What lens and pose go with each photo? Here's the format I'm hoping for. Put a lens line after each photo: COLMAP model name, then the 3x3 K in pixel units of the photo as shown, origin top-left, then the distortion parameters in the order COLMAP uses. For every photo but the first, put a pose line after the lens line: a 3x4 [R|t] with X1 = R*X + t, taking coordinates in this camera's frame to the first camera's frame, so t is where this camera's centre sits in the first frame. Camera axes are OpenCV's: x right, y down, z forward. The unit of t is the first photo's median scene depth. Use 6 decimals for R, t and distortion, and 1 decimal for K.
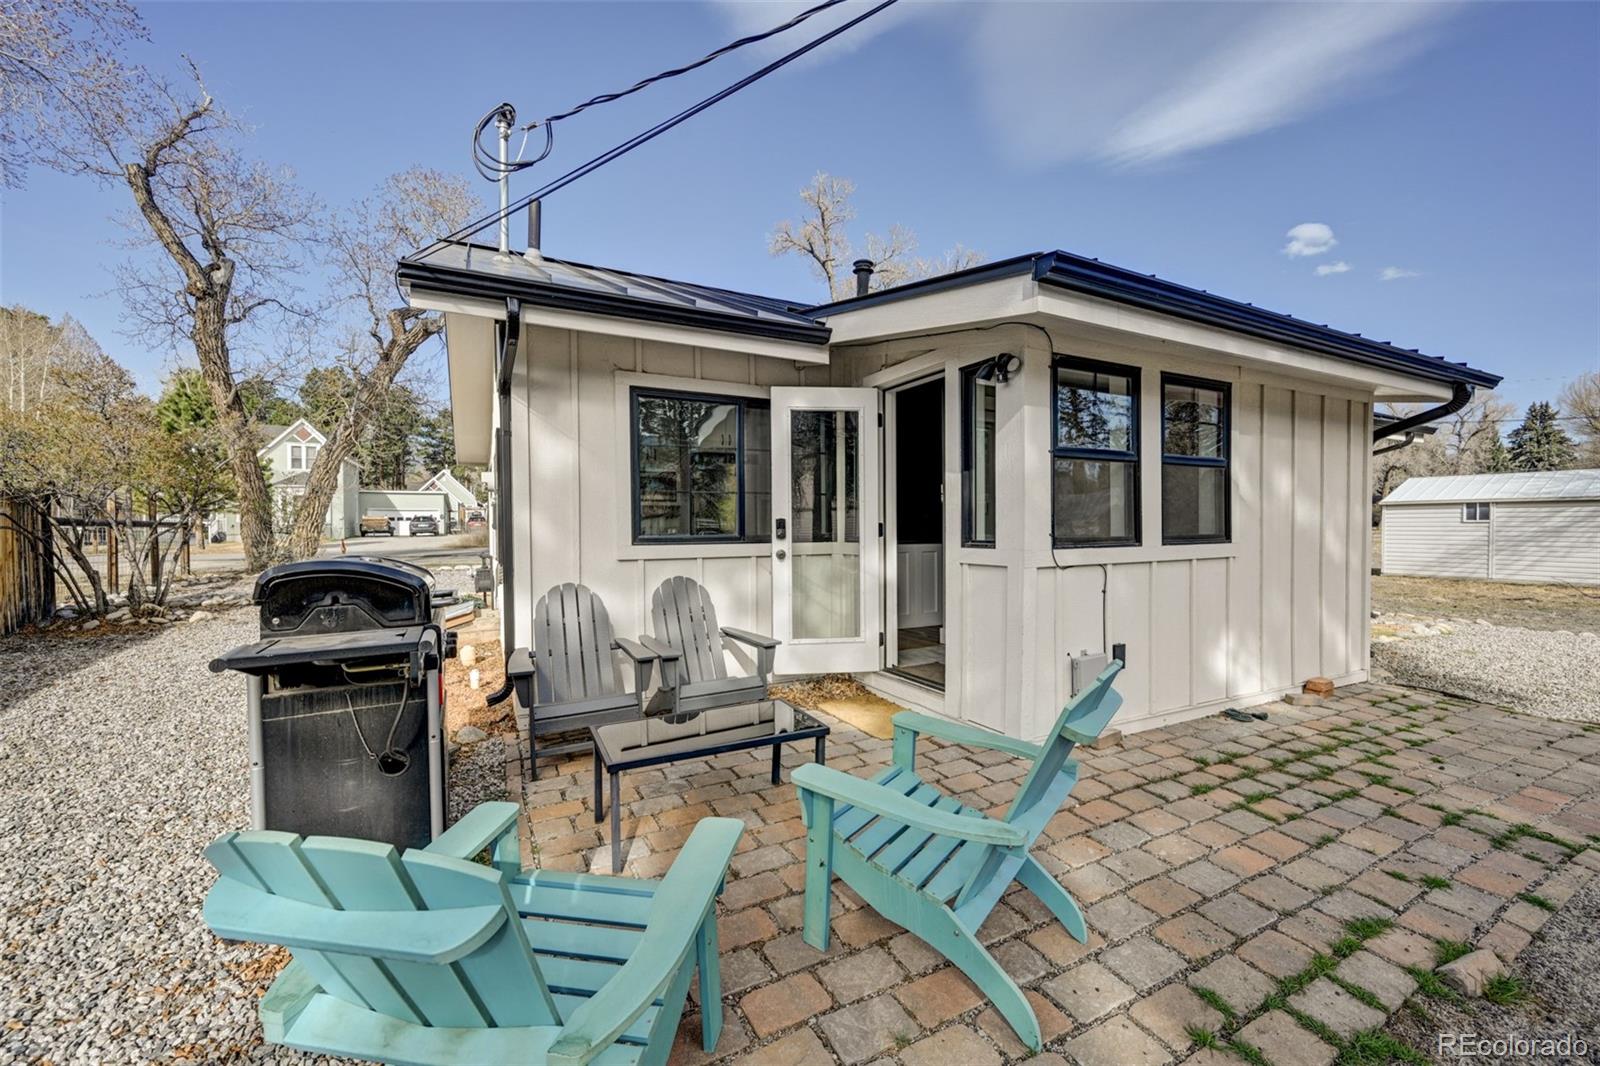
lens RADIAL K [[632.0, 0, 804.5], [0, 632.0, 532.0], [0, 0, 1]] dist [-0.000330, 0.000255]
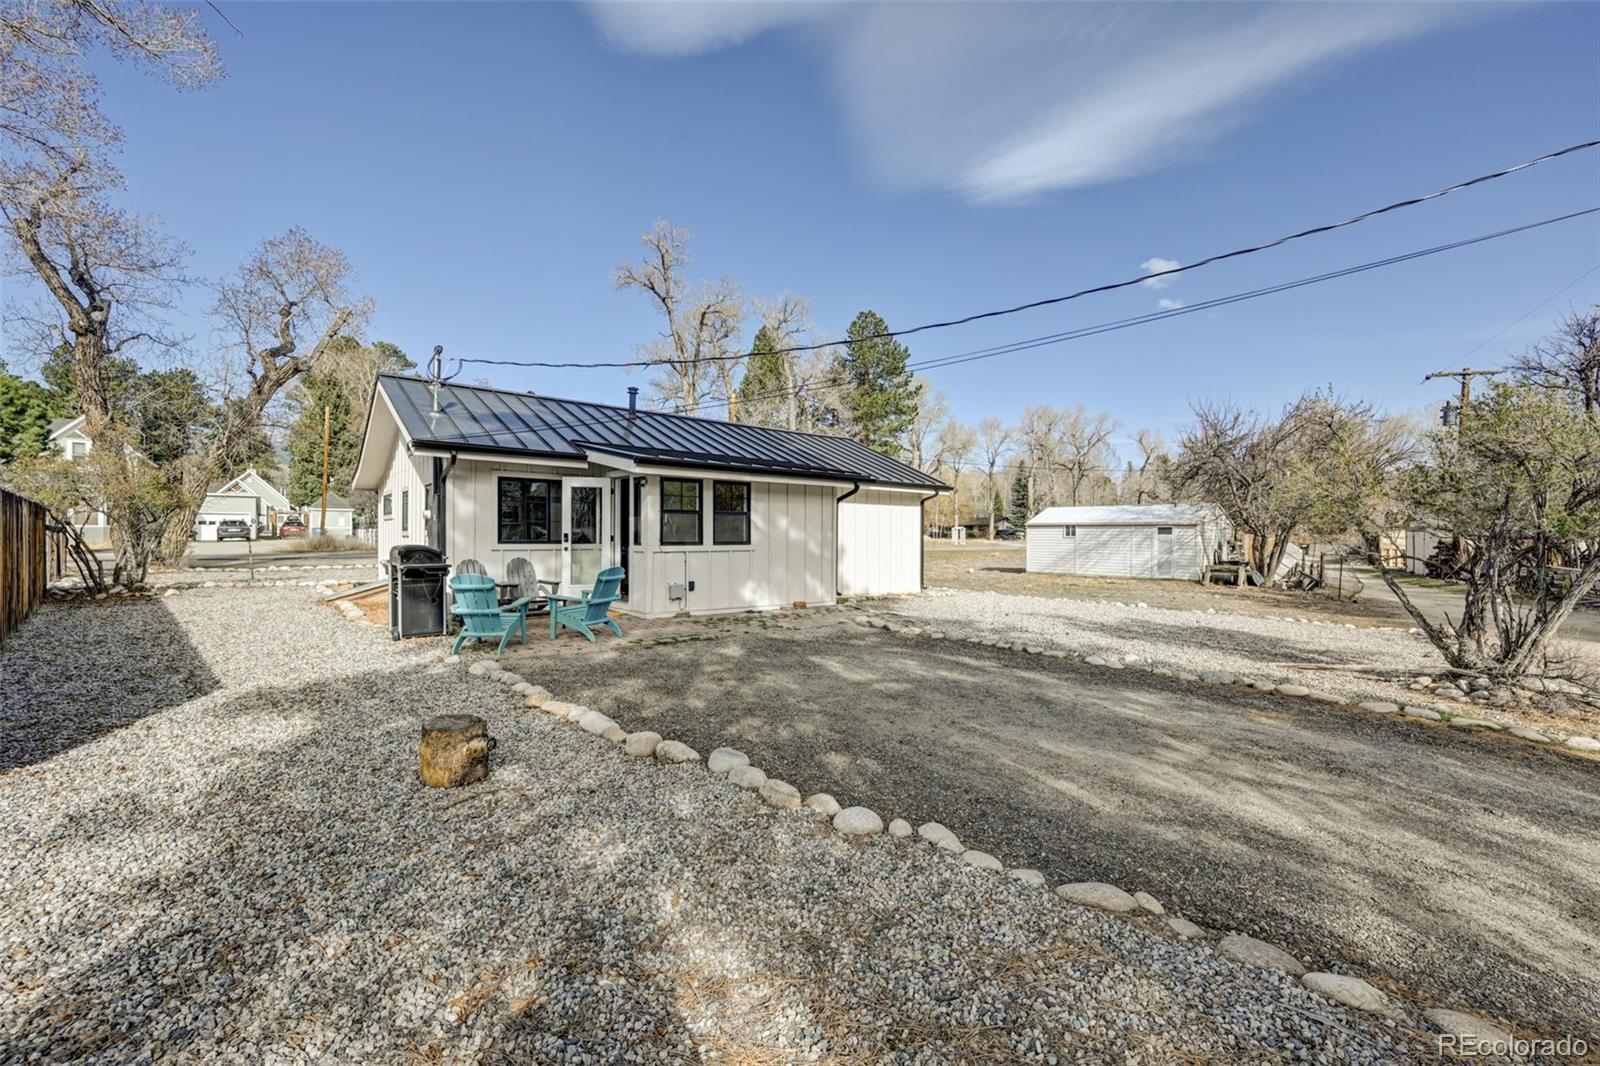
lens RADIAL K [[648.2, 0, 808.3], [0, 648.2, 533.7], [0, 0, 1]] dist [0.000171, 0.000288]
pose [[0.975768, 0.011064, 0.218529, 0.097341], [-0.008494, 0.999883, -0.012698, 0.001138], [-0.218644, 0.010534, 0.975748, -0.477683]]
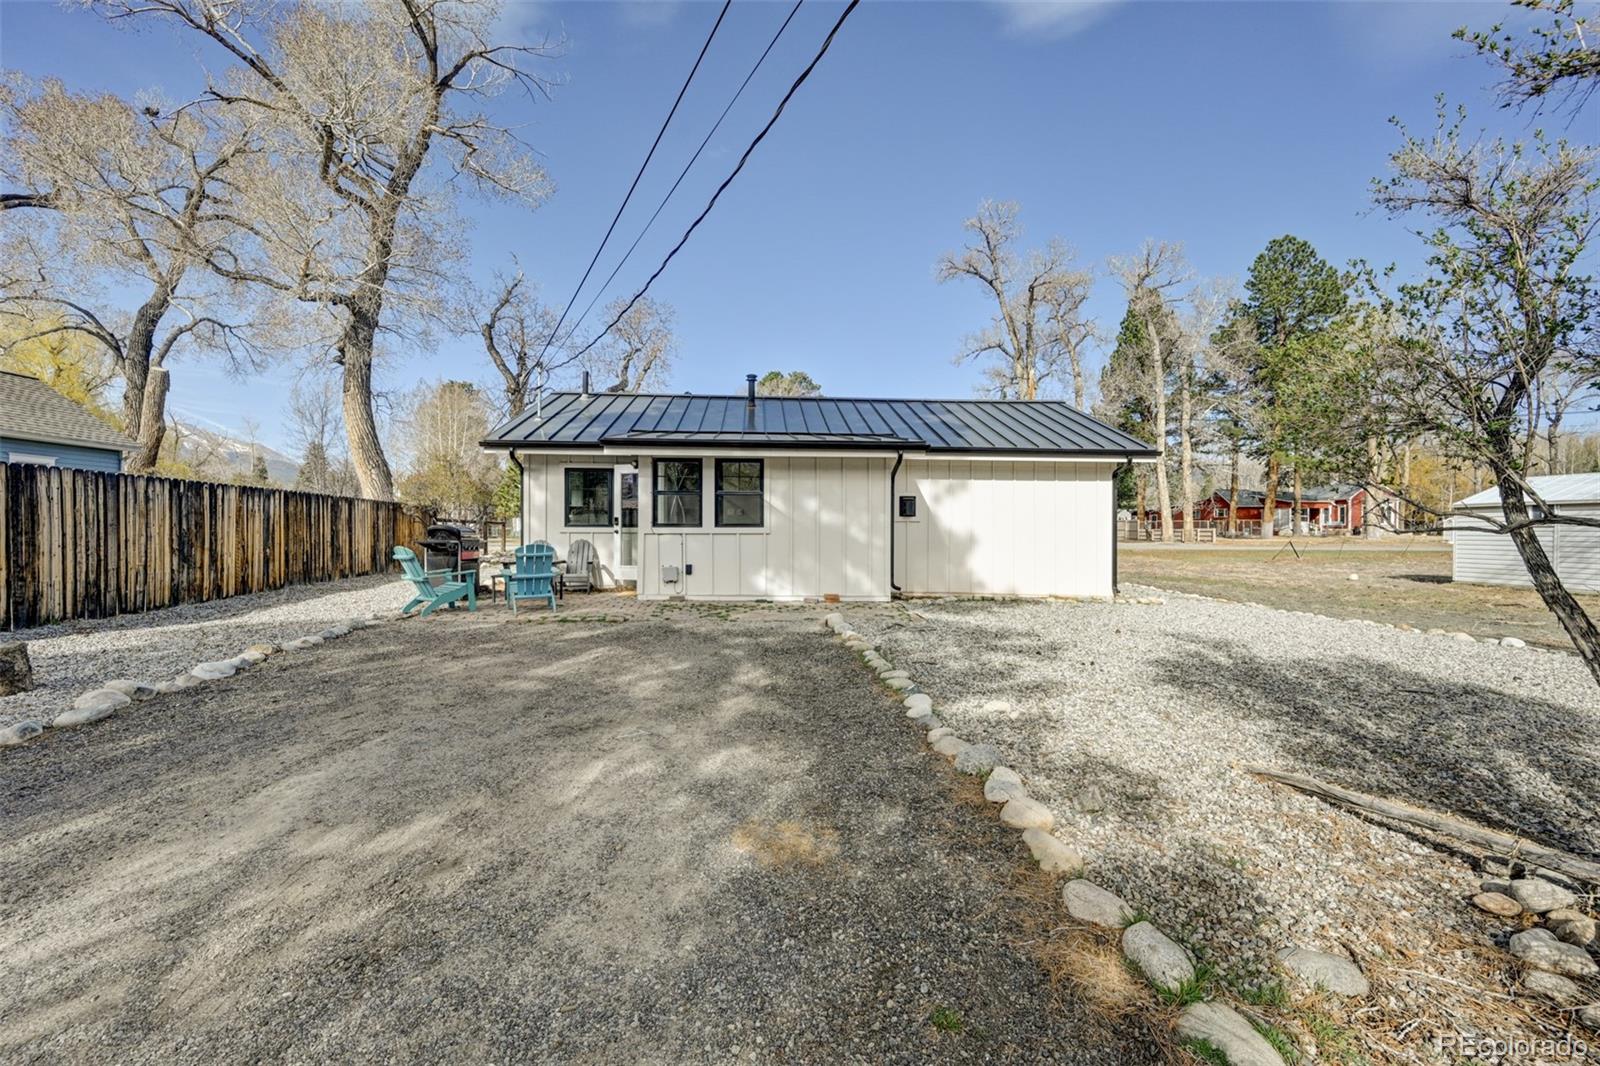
lens RADIAL K [[648.2, 0, 808.3], [0, 648.2, 533.7], [0, 0, 1]] dist [0.000171, 0.000288]
pose [[0.919093, 0.009206, -0.393934, 0.521551], [-0.011961, 0.999918, -0.004539, 0.014657], [0.393860, 0.008884, 0.919128, -0.331322]]
